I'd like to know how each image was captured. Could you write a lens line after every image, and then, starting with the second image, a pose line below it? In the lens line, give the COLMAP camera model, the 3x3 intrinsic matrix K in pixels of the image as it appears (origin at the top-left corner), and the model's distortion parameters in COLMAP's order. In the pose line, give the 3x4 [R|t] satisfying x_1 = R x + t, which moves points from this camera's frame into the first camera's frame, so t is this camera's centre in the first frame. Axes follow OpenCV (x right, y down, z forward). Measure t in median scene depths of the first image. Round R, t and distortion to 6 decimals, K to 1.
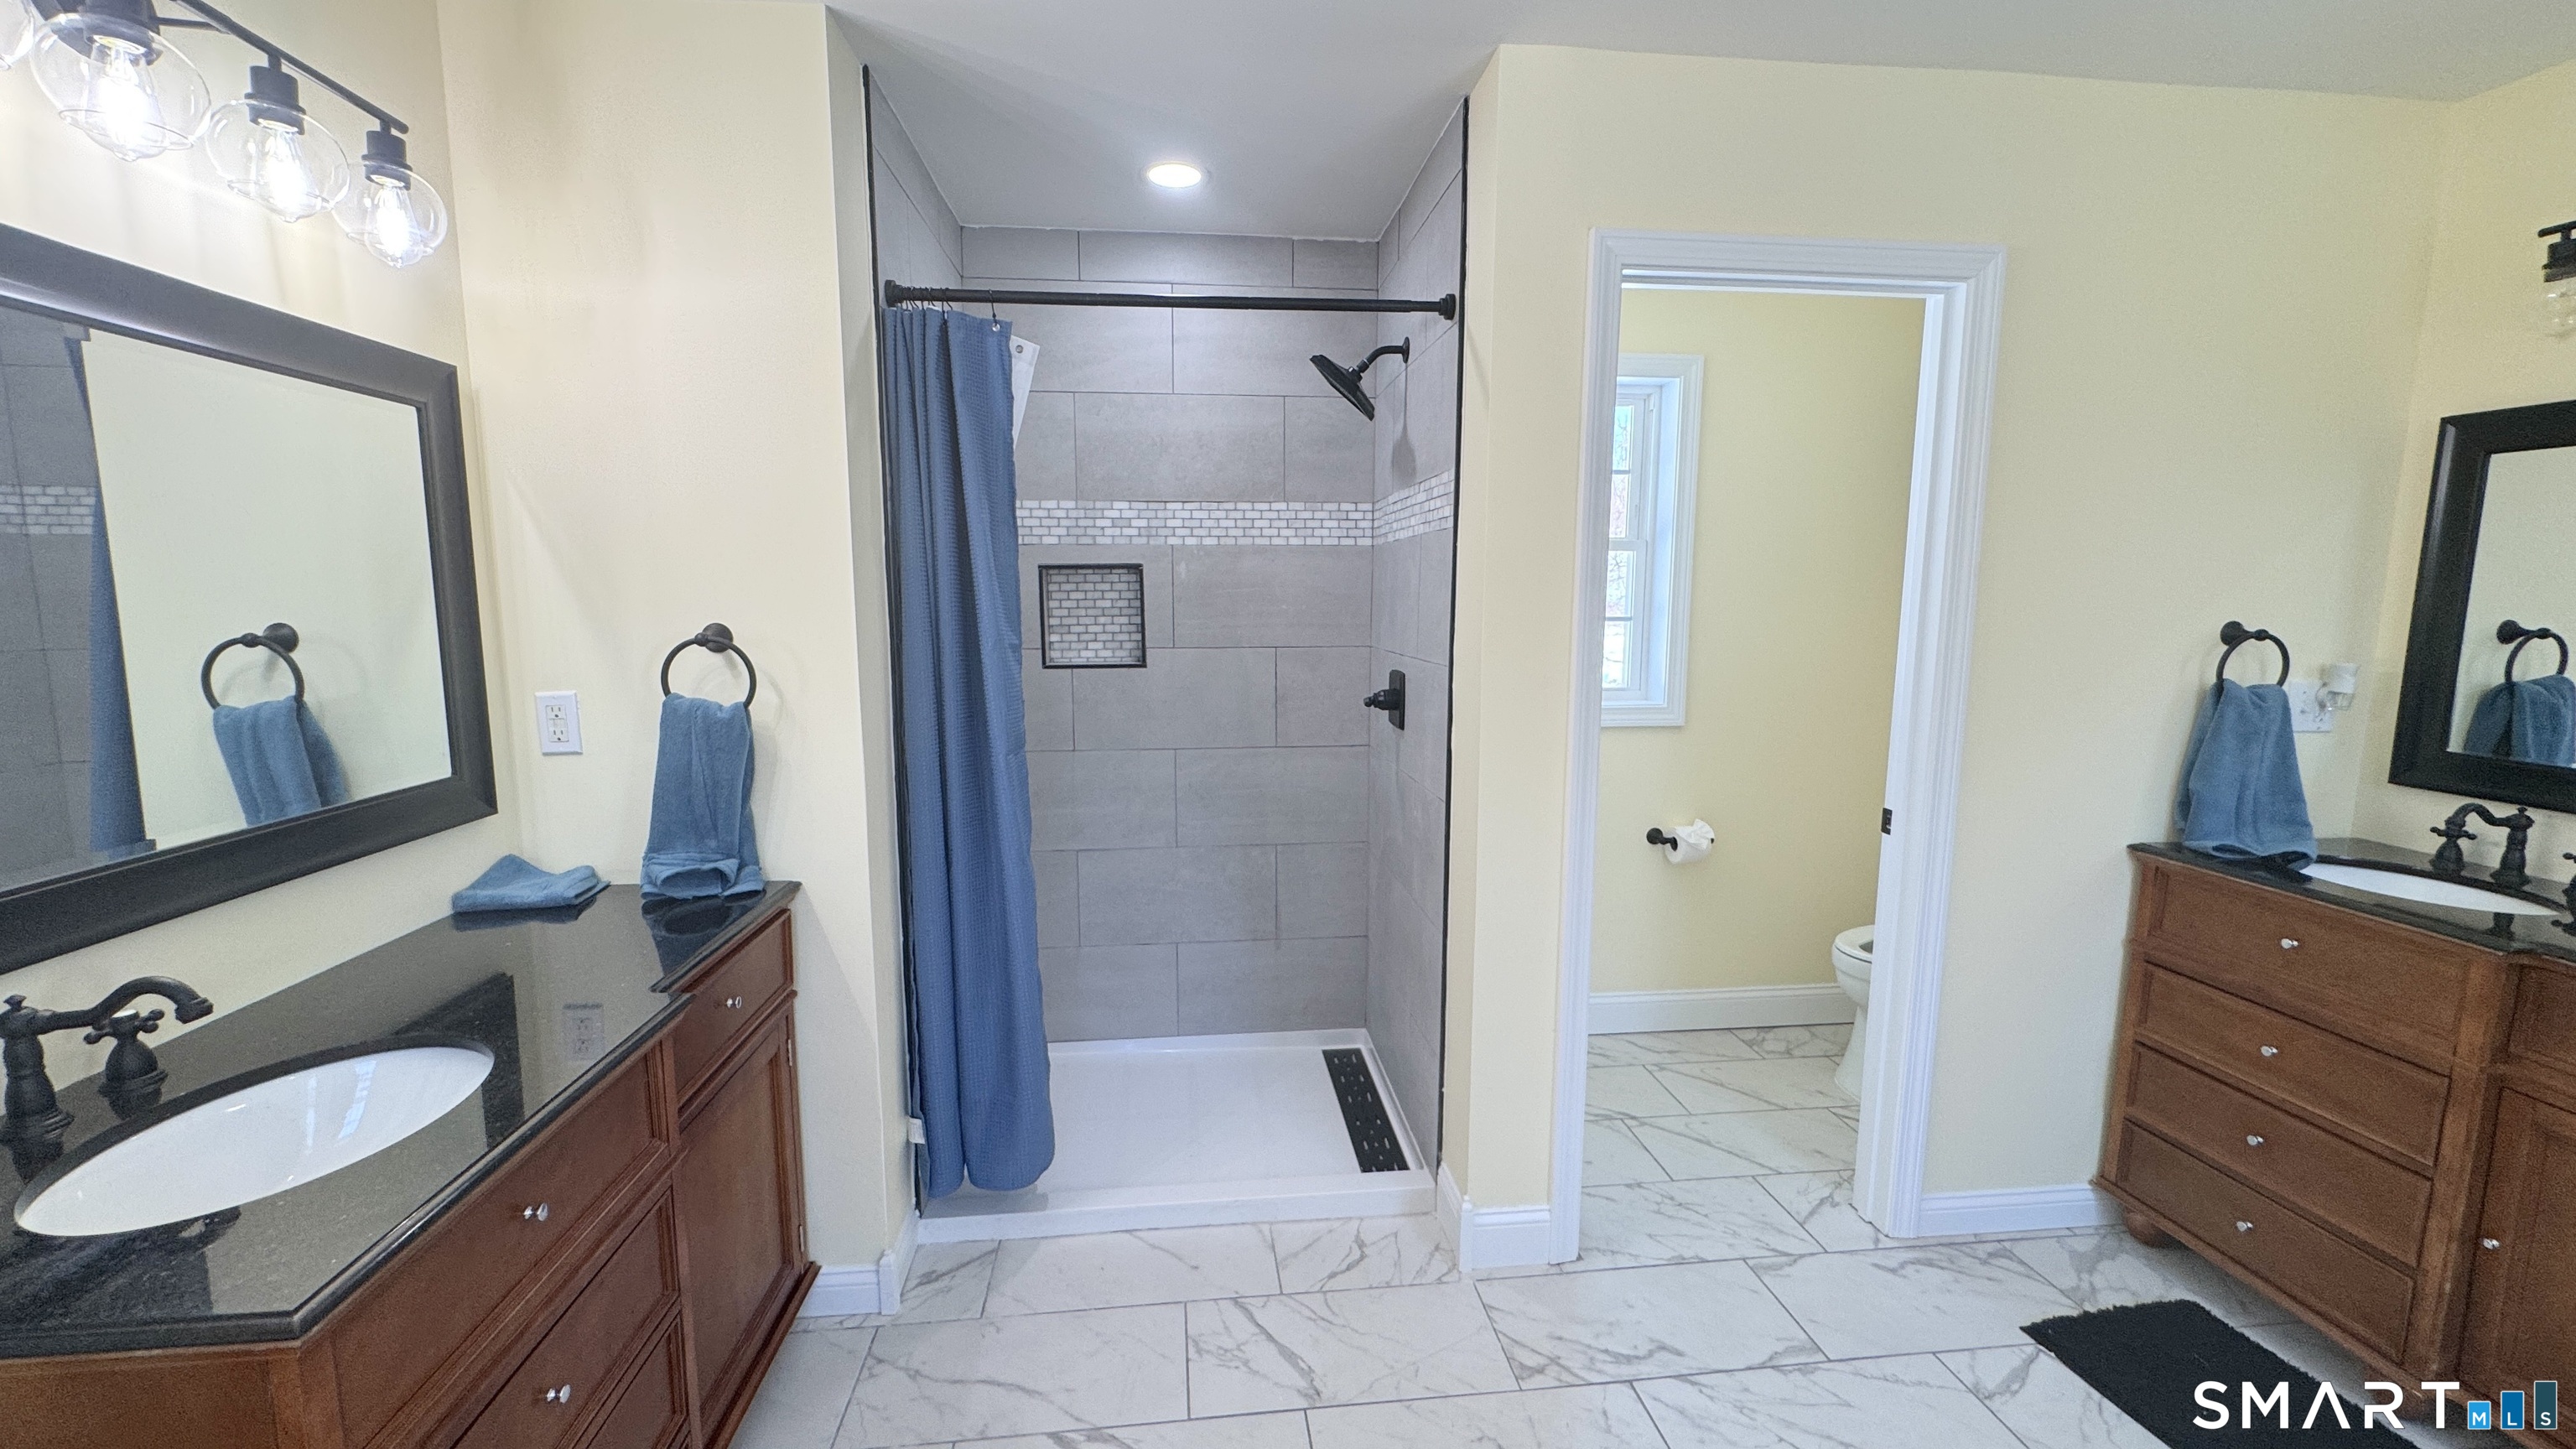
lens RADIAL K [[1024.5, 0, 1279.1], [0, 1024.5, 725.3], [0, 0, 1]] dist [0.001723, -0.000196]
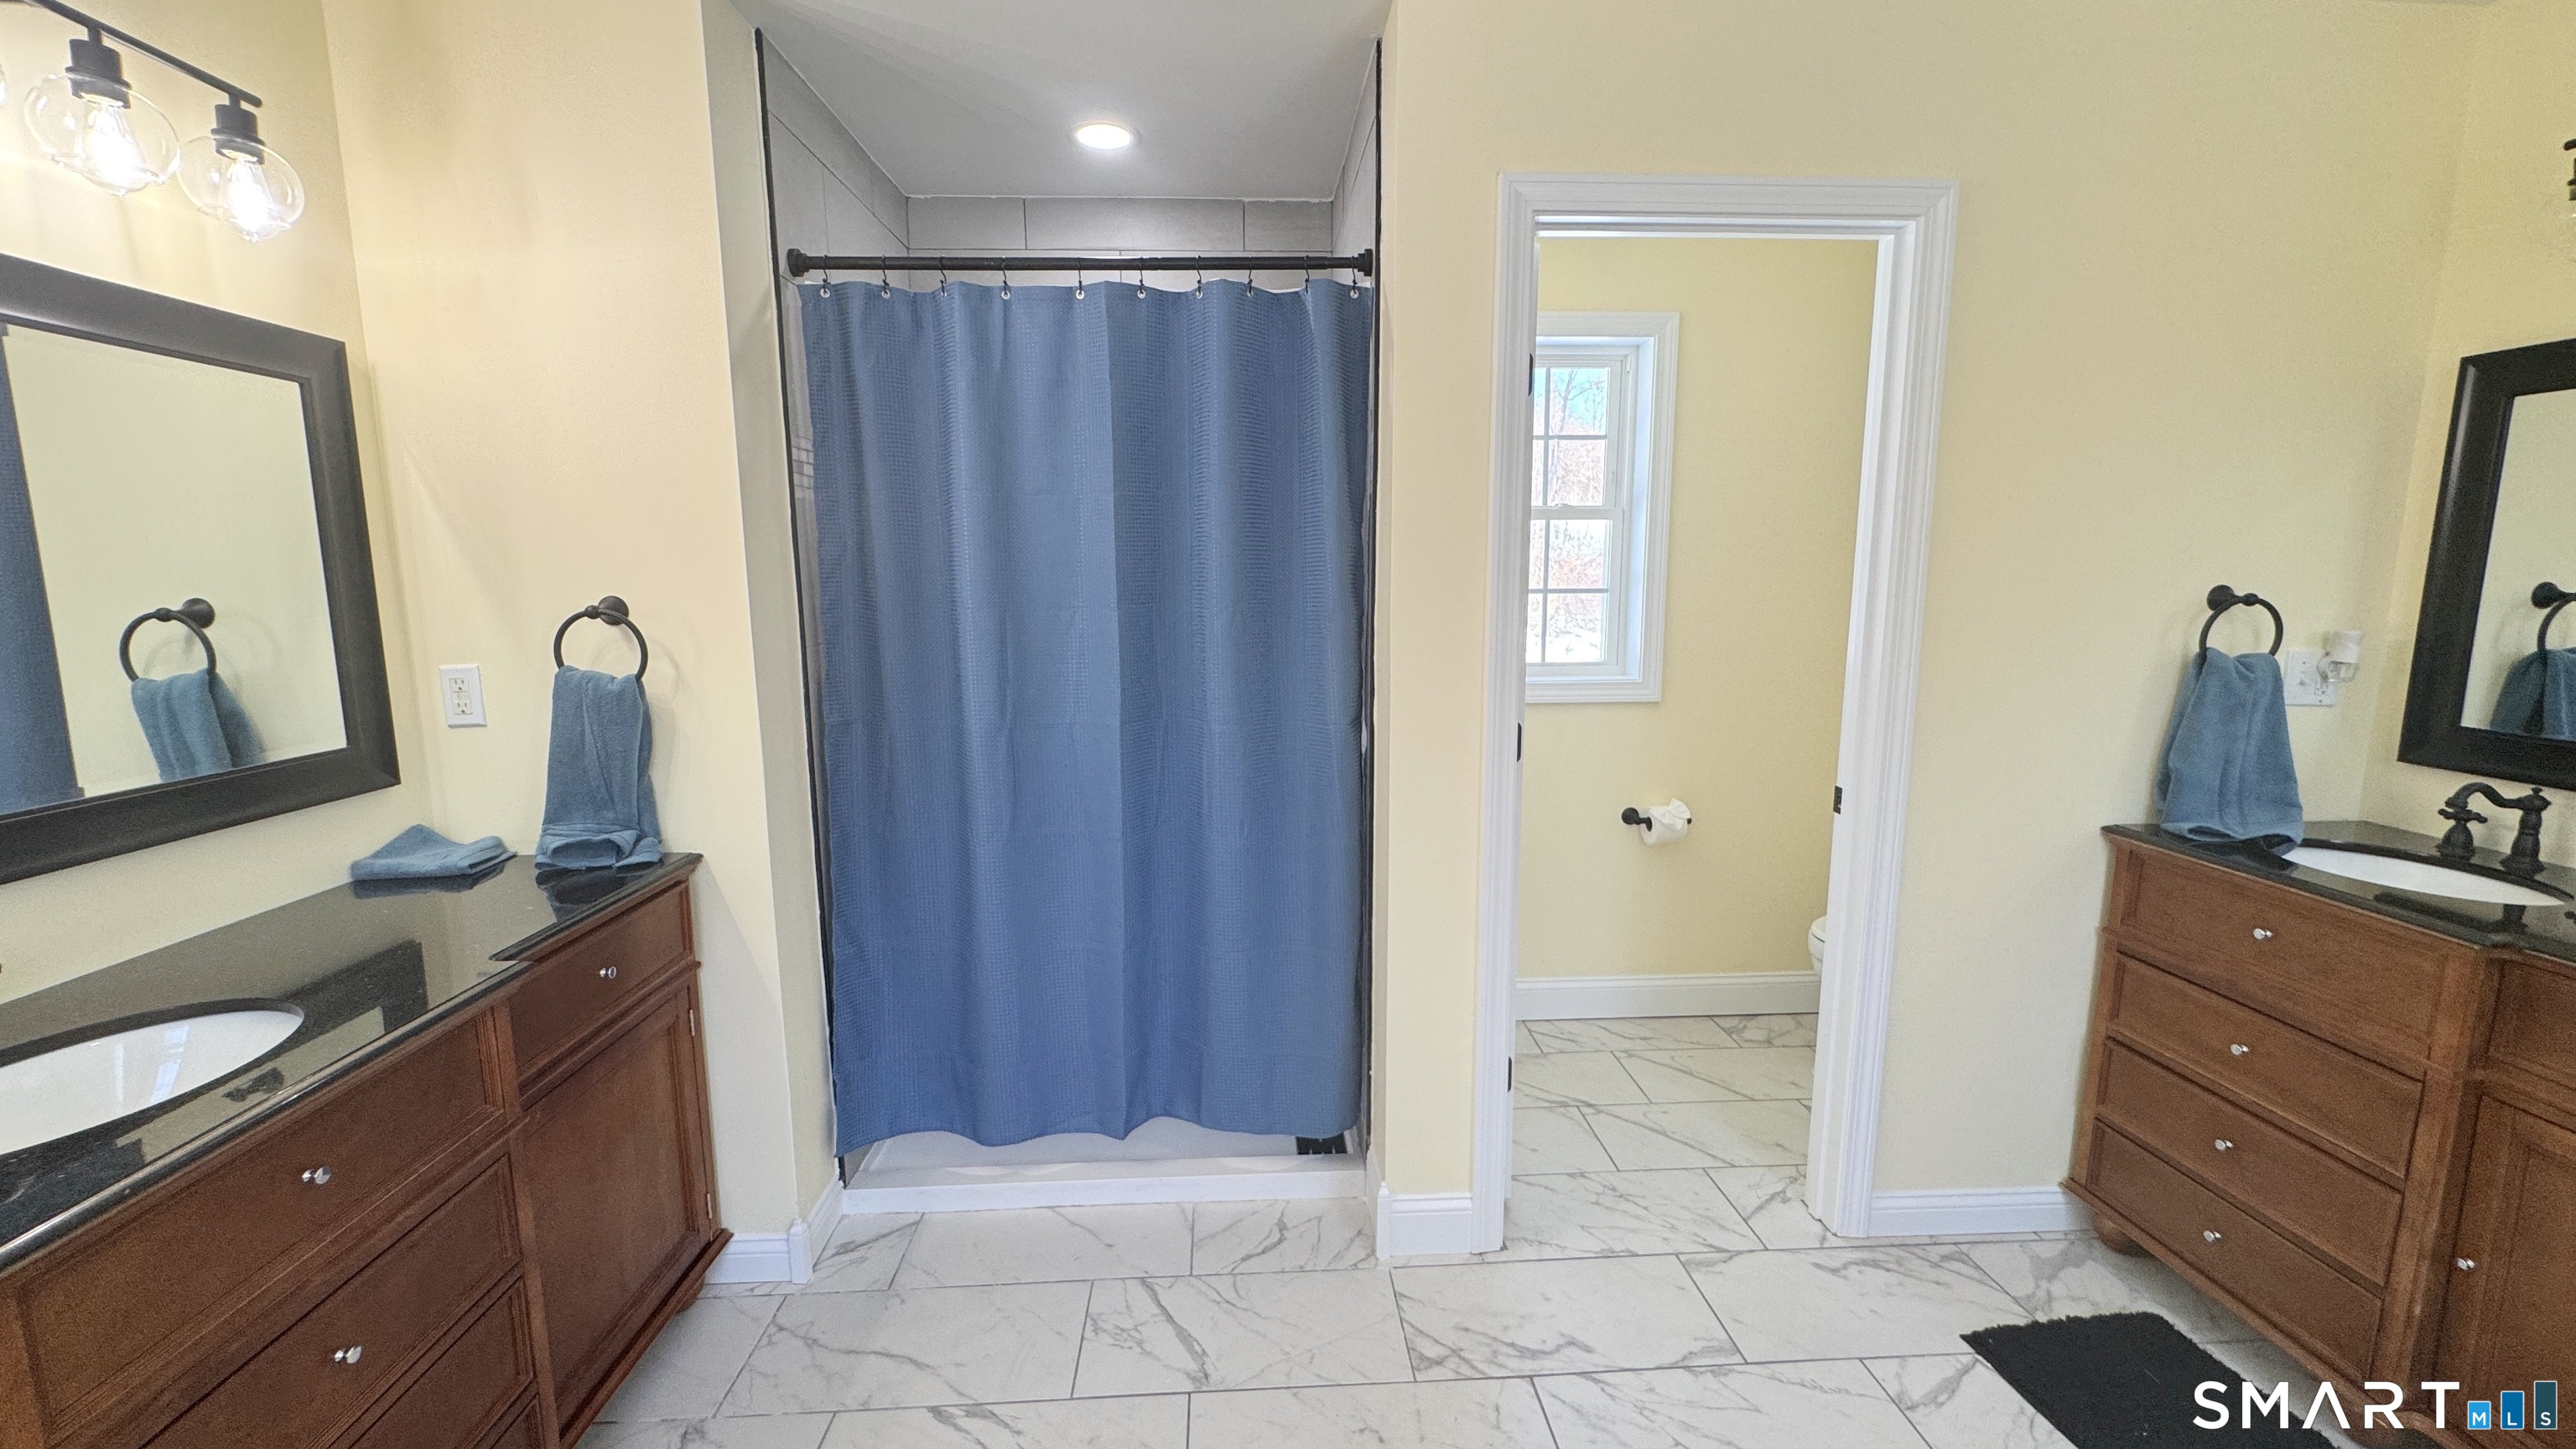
lens RADIAL K [[1024.5, 0, 1286.9], [0, 1024.5, 724.5], [0, 0, 1]] dist [0.001723, -0.000196]
pose [[0.998303, 0.000813, -0.058232, 0.162007], [0.000231, 0.999839, 0.017915, 0.008037], [0.058237, -0.017898, 0.998142, 0.032685]]
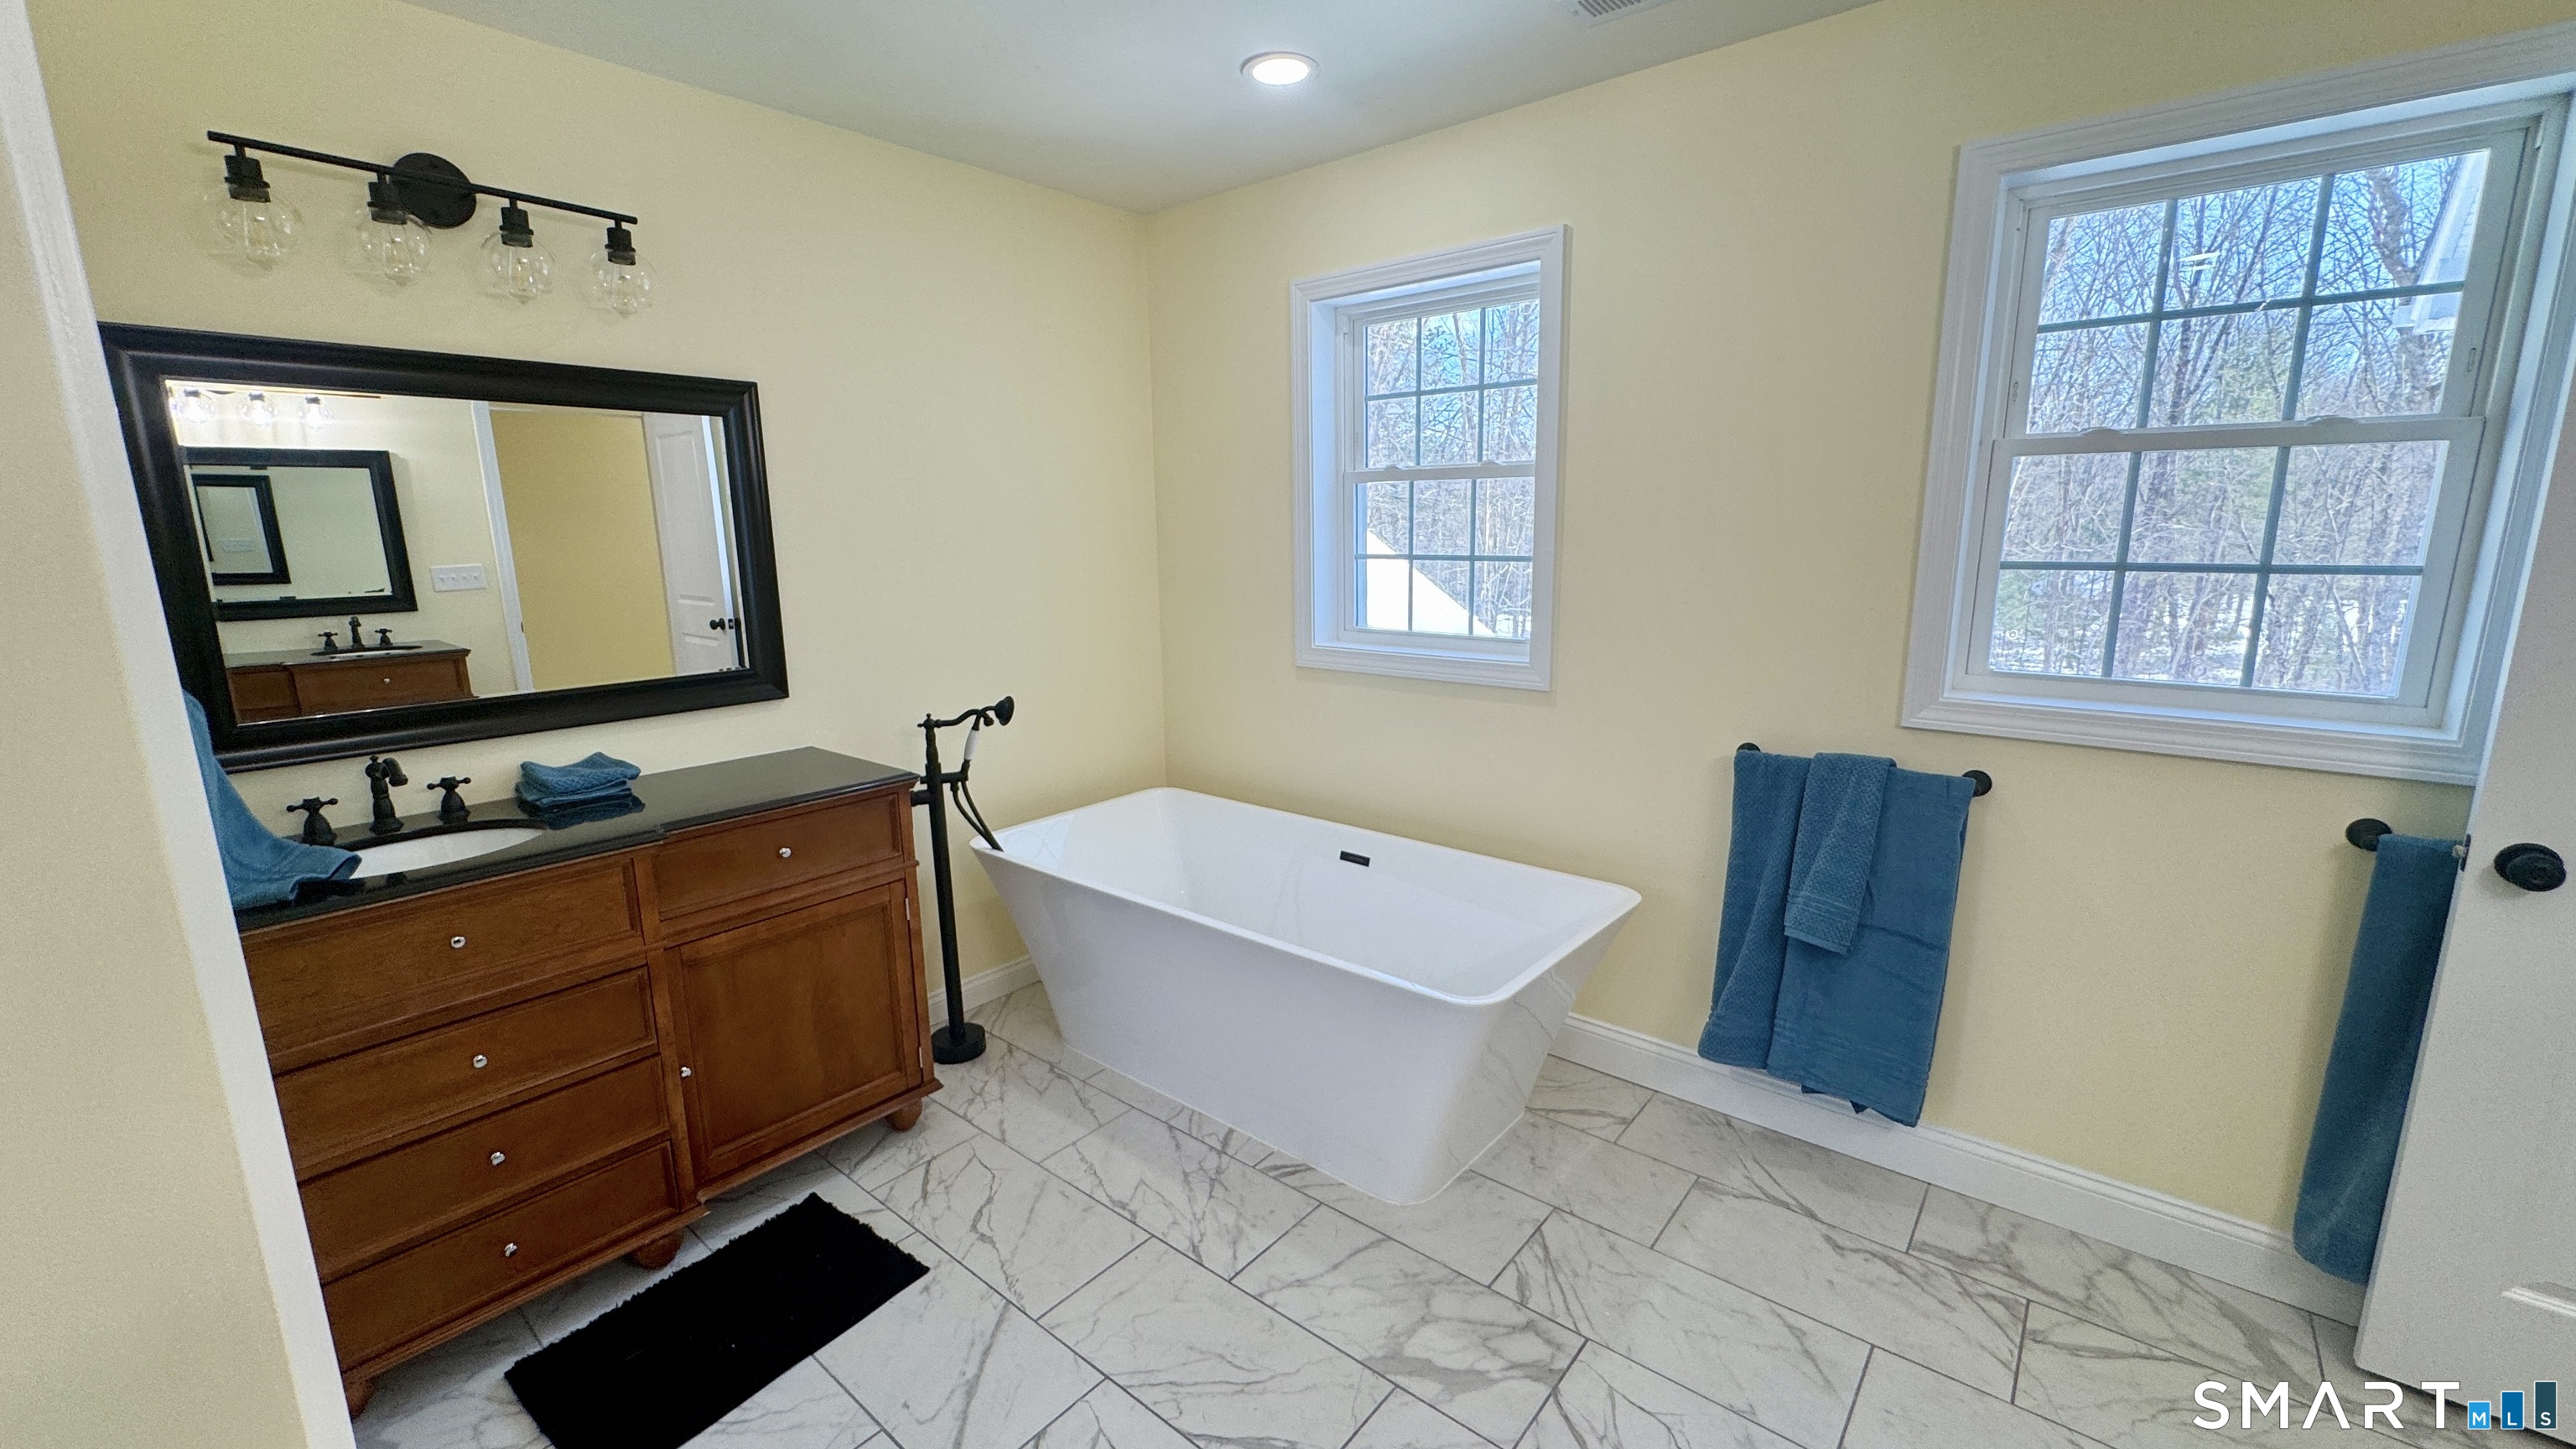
lens RADIAL K [[1024.5, 0, 1293.0], [0, 1024.5, 725.4], [0, 0, 1]] dist [0.001723, -0.000196]
pose [[-0.704055, -0.135519, 0.697095, -0.112684], [0.104673, 0.951097, 0.290617, -0.145417], [-0.702389, 0.277578, -0.655439, 1.014343]]
